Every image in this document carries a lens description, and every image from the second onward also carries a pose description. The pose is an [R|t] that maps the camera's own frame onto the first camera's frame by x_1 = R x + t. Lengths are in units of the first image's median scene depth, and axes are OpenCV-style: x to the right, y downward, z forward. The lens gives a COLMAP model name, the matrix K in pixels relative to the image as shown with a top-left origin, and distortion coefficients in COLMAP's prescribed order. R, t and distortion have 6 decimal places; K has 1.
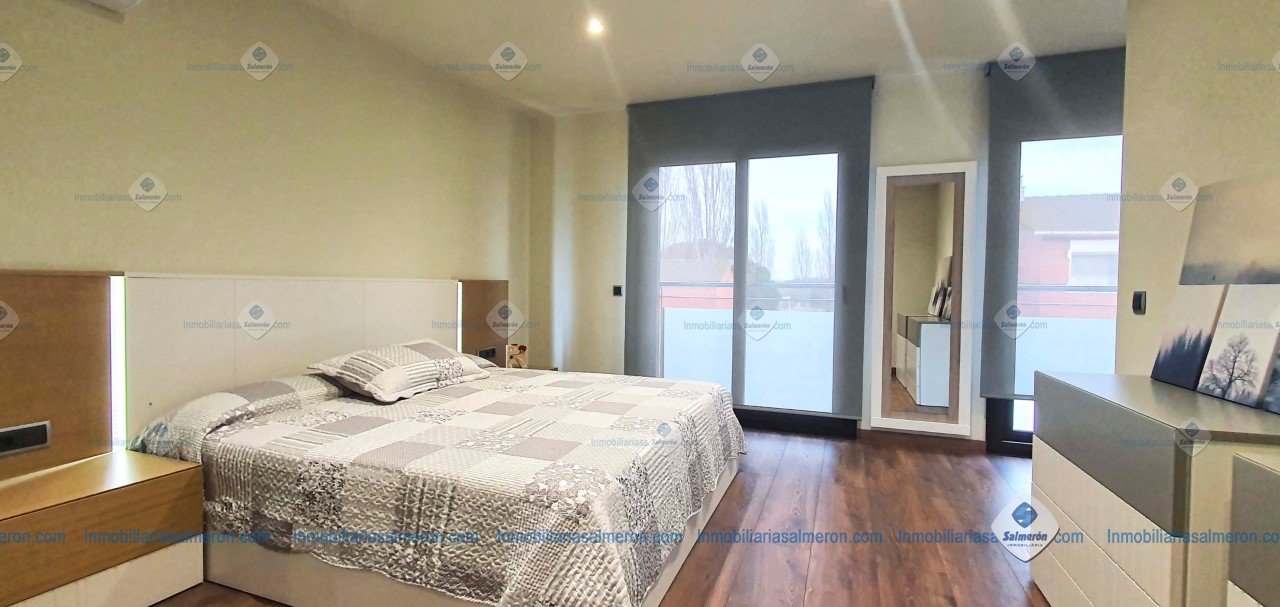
lens RADIAL K [[555.4, 0, 640.0], [0, 555.4, 303.5], [0, 0, 1]] dist [-0.000130, 0.000004]
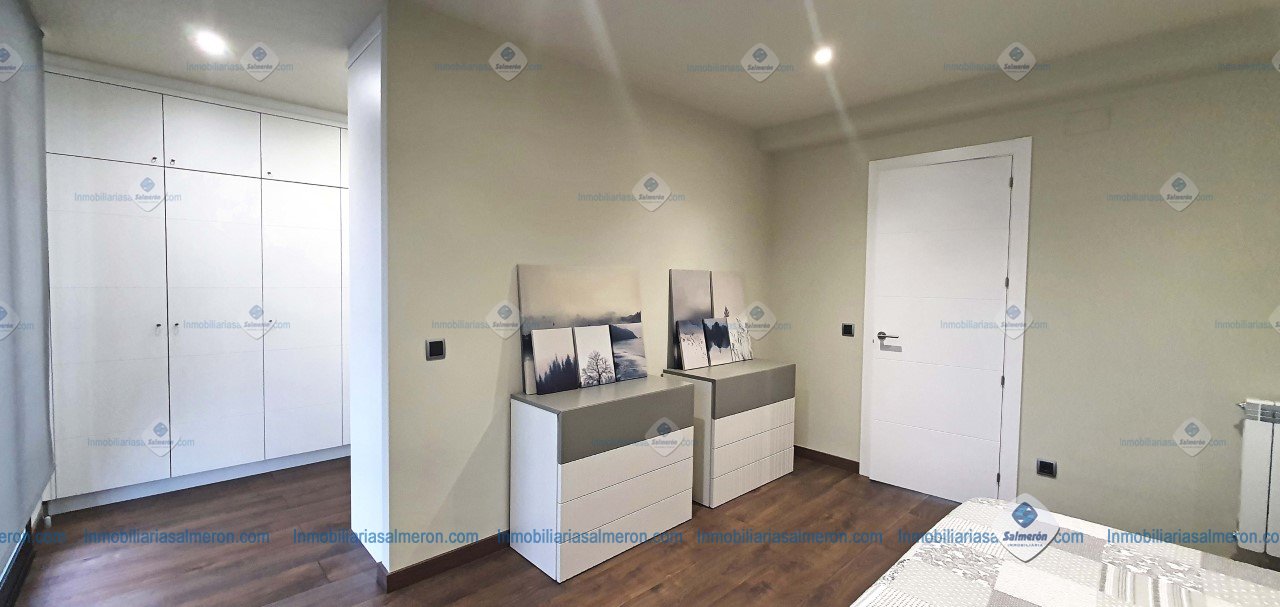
lens RADIAL K [[511.7, 0, 640.0], [0, 511.7, 303.5], [0, 0, 1]] dist [-0.000331, -0.000073]
pose [[-0.902466, -0.044013, 0.428507, 0.137900], [-0.012299, 0.996994, 0.076501, -0.232804], [-0.430586, 0.063769, -0.900294, 2.308732]]
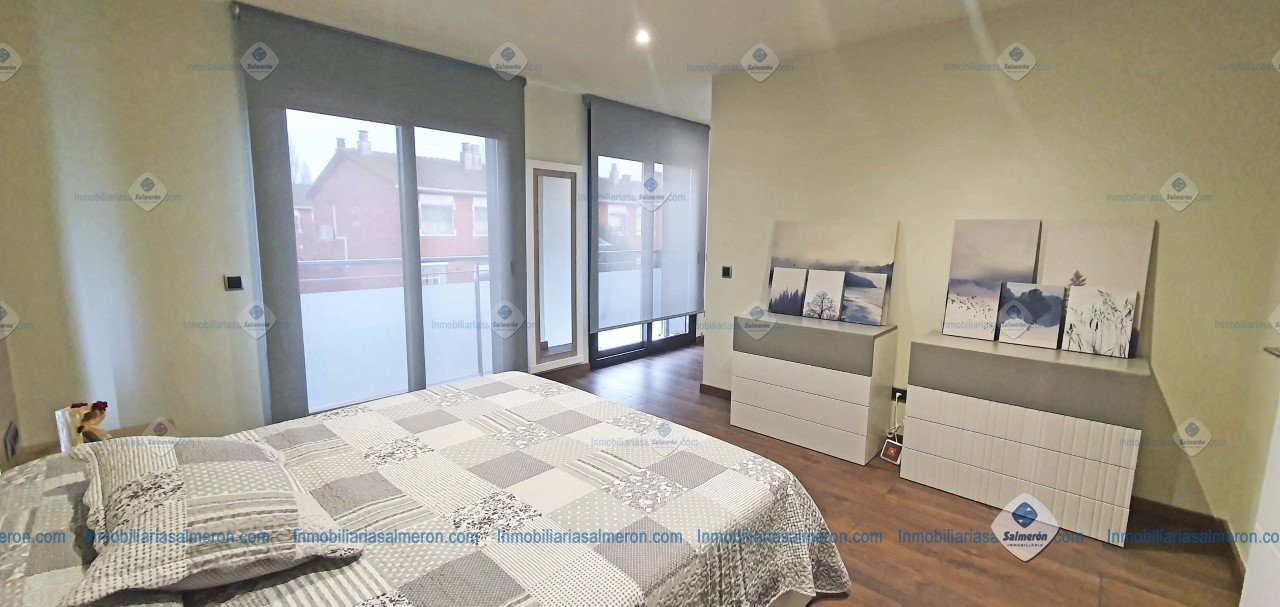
lens RADIAL K [[511.7, 0, 640.0], [0, 511.7, 303.5], [0, 0, 1]] dist [-0.000331, -0.000073]
pose [[0.379794, -0.140238, 0.914379, -1.147511], [0.021544, 0.989515, 0.142813, -0.205096], [-0.924820, -0.034540, 0.378833, 0.796860]]
